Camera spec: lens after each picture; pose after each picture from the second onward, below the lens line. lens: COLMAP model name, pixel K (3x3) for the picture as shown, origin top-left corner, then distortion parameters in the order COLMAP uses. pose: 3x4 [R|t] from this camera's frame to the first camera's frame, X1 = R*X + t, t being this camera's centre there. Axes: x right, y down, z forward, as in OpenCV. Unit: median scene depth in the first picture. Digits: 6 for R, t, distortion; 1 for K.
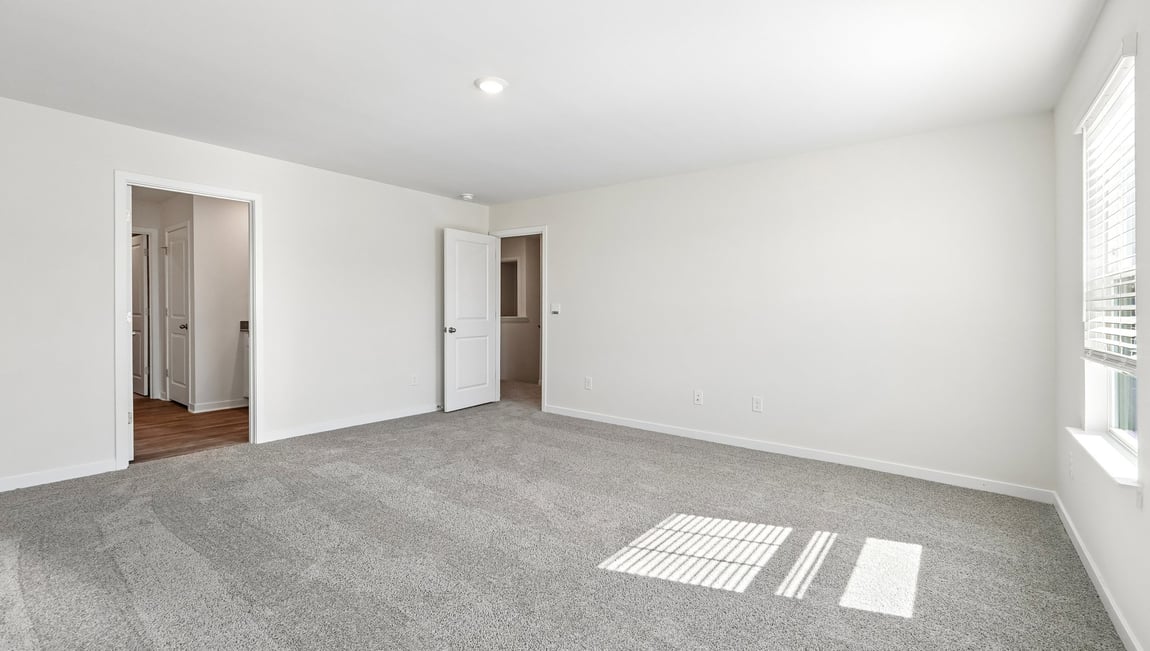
lens RADIAL K [[496.6, 0, 574.4], [0, 496.6, 318.7], [0, 0, 1]] dist [-0.008835, 0.000212]
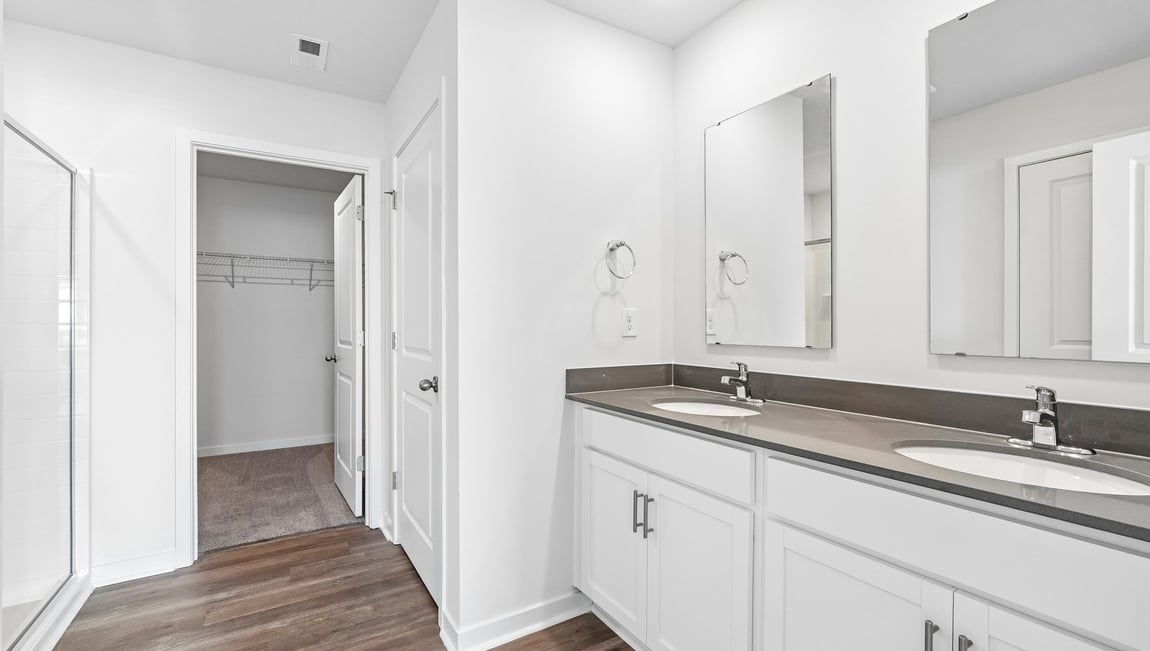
lens RADIAL K [[496.6, 0, 583.3], [0, 496.6, 322.8], [0, 0, 1]] dist [-0.008835, 0.000212]
pose [[0.940142, -0.007809, -0.340695, -0.519617], [0.000986, 0.999796, -0.020198, -0.020208], [0.340783, 0.018653, 0.939957, 0.644647]]
